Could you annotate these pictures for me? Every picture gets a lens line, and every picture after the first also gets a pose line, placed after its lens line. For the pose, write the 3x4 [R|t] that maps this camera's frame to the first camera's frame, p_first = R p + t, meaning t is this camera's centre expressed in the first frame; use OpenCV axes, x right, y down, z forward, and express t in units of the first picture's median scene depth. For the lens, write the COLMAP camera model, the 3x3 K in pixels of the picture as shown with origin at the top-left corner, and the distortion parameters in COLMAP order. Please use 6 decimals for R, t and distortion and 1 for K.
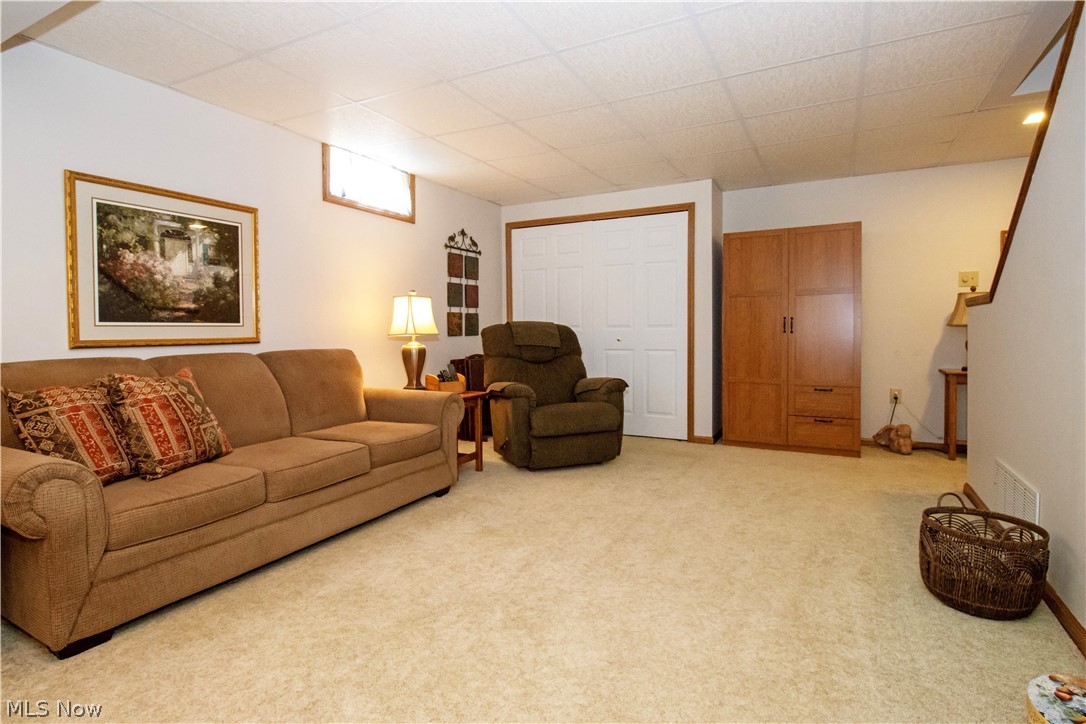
lens RADIAL K [[553.0, 0, 539.8], [0, 553.0, 359.5], [0, 0, 1]] dist [-0.003046, -0.004122]
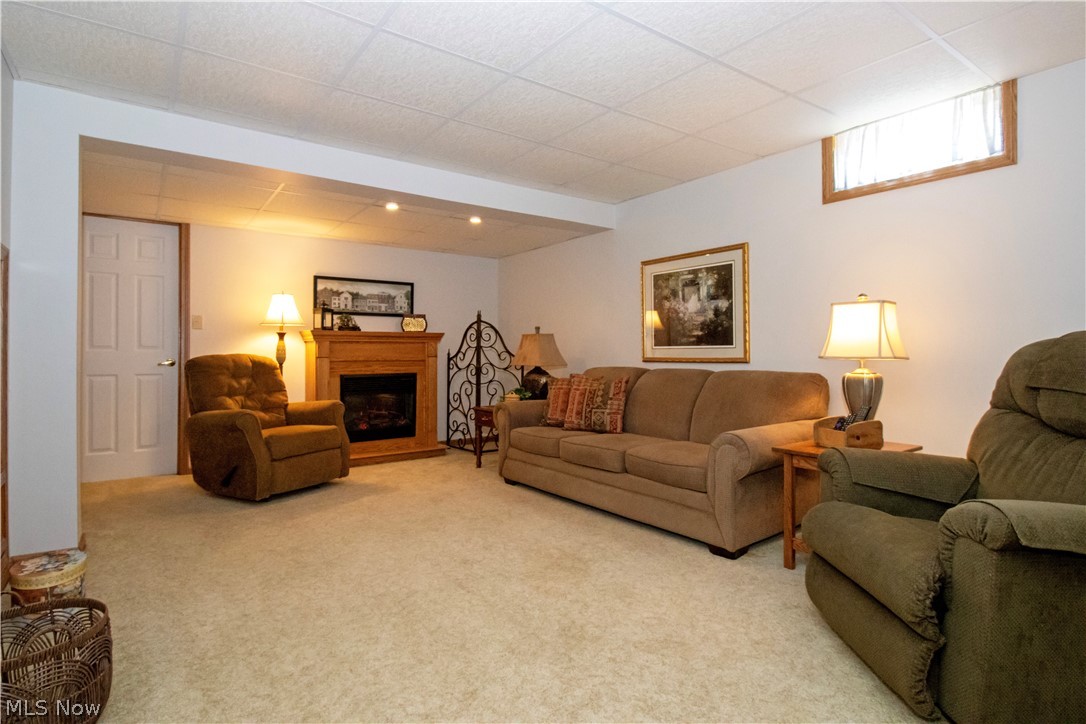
lens RADIAL K [[553.0, 0, 539.3], [0, 553.0, 356.9], [0, 0, 1]] dist [-0.003046, -0.004122]
pose [[-0.436220, 0.009842, -0.899786, 0.746628], [-0.045380, 0.998427, 0.032922, -0.066393], [0.898695, 0.055194, -0.435087, 1.235297]]
